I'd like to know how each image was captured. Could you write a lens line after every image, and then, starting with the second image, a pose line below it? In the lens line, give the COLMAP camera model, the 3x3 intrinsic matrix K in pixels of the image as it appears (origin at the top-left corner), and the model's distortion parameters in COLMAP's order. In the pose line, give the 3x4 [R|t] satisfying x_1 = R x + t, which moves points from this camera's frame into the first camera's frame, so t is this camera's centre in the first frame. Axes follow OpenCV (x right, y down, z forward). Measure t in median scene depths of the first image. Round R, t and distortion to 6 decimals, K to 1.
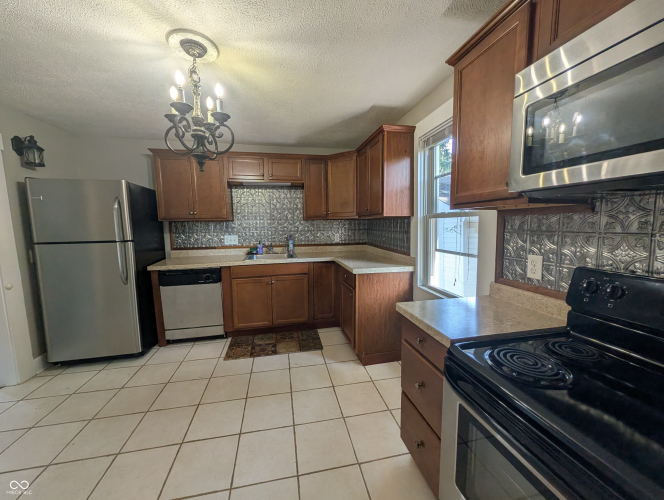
lens RADIAL K [[261.9, 0, 333.5], [0, 261.9, 251.1], [0, 0, 1]] dist [0.000982, 0.000159]
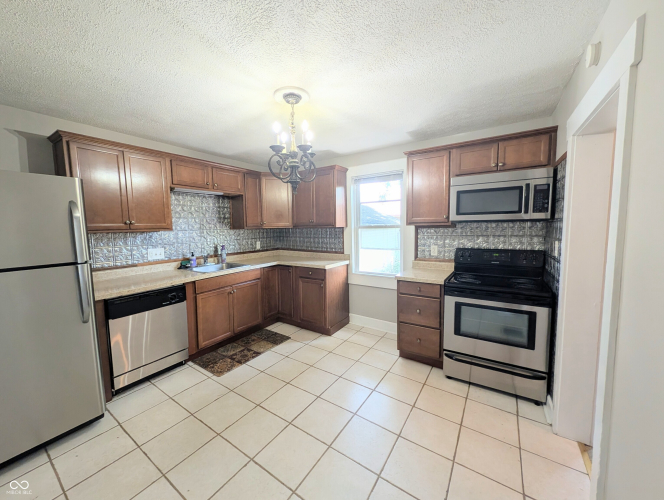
lens RADIAL K [[261.9, 0, 333.5], [0, 261.9, 251.1], [0, 0, 1]] dist [0.000982, 0.000159]
pose [[0.701181, -0.066695, 0.709857, -0.717870], [0.081791, 0.996567, 0.012841, -0.018736], [-0.708276, 0.049056, 0.704229, 0.003047]]
